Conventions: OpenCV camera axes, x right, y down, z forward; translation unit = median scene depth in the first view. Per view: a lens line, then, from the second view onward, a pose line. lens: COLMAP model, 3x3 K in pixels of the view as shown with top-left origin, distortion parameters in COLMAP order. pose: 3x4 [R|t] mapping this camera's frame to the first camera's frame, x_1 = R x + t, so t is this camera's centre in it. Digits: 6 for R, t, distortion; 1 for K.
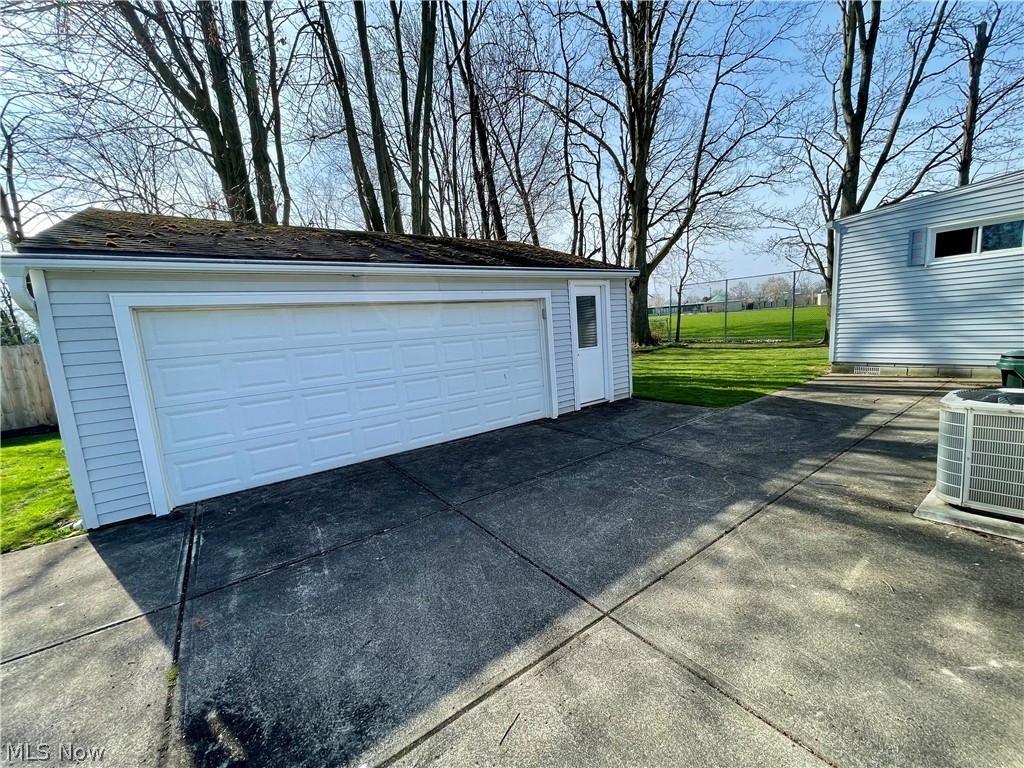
lens RADIAL K [[413.6, 0, 508.7], [0, 413.6, 386.5], [0, 0, 1]] dist [-0.001821, 0.000341]
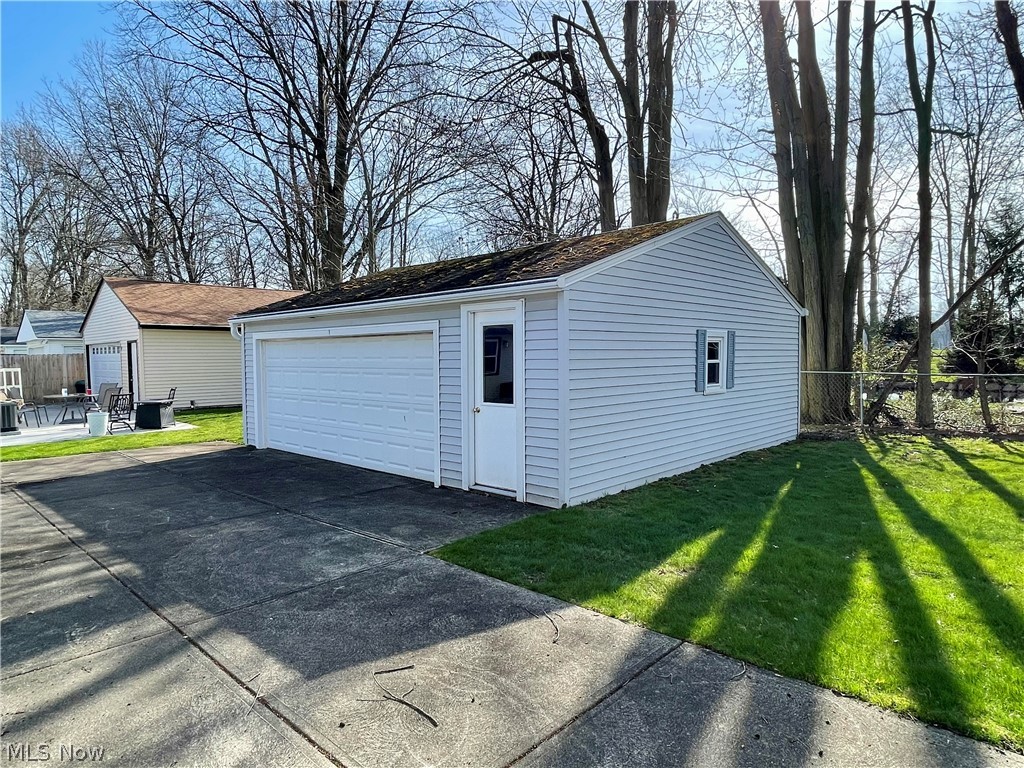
lens RADIAL K [[606.0, 0, 514.6], [0, 606.0, 381.5], [0, 0, 1]] dist [-0.021181, -0.001047]
pose [[0.202082, 0.107214, -0.973482, 1.530947], [-0.147027, 0.986046, 0.078077, -0.282684], [0.968270, 0.127350, 0.215026, 1.119577]]
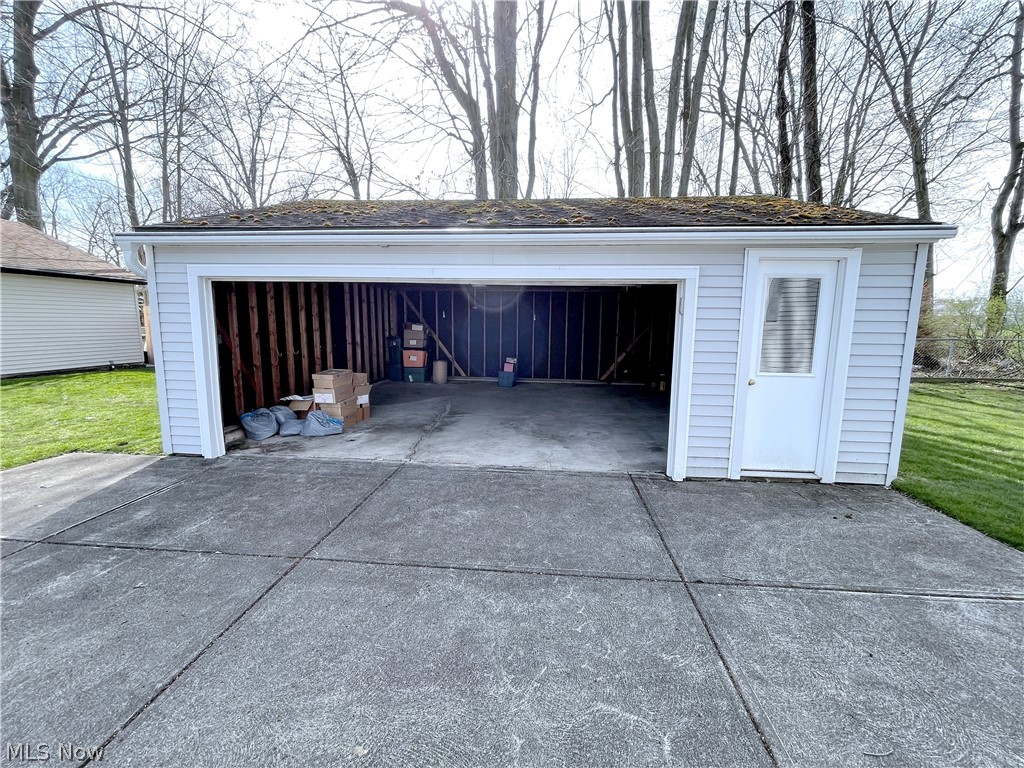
lens RADIAL K [[443.8, 0, 507.3], [0, 443.8, 382.2], [0, 0, 1]] dist [-0.003619, 0.001846]
pose [[0.747546, 0.166320, -0.643050, 0.407021], [-0.161226, 0.984624, 0.067241, -0.086169], [0.644346, 0.053411, 0.762867, 0.436017]]
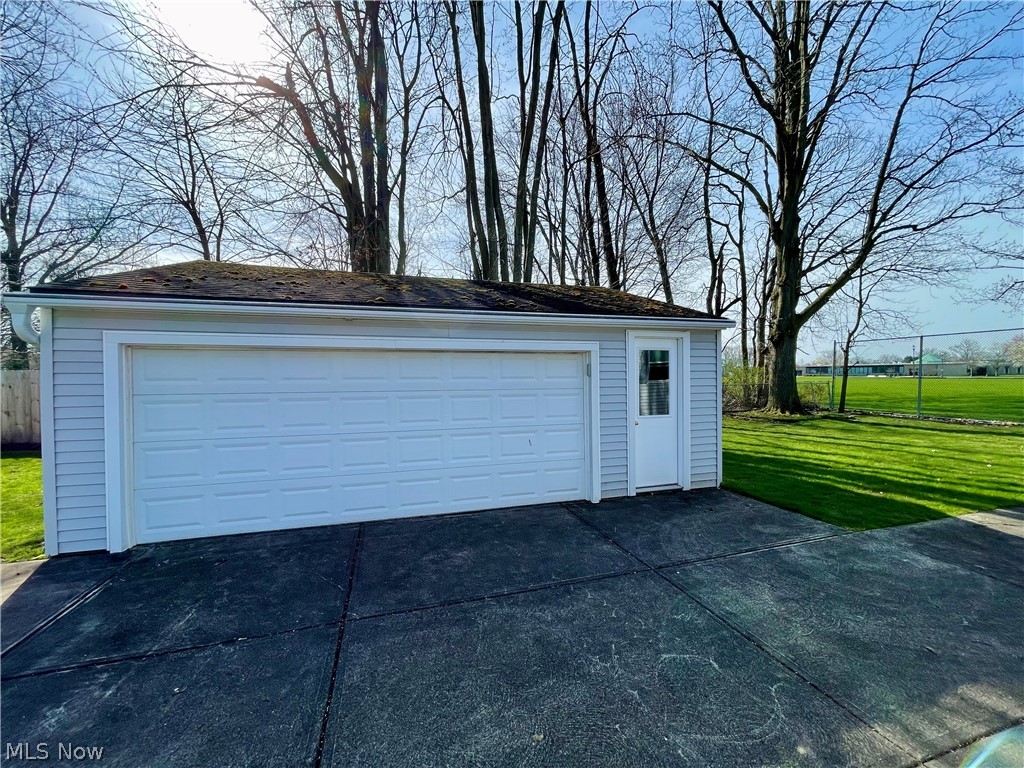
lens RADIAL K [[413.6, 0, 508.5], [0, 413.6, 386.5], [0, 0, 1]] dist [-0.001821, 0.000341]
pose [[0.943175, 0.068026, -0.325258, 0.250577], [-0.104257, 0.989976, -0.095274, -0.062384], [0.315517, 0.123770, 0.940814, 0.238721]]
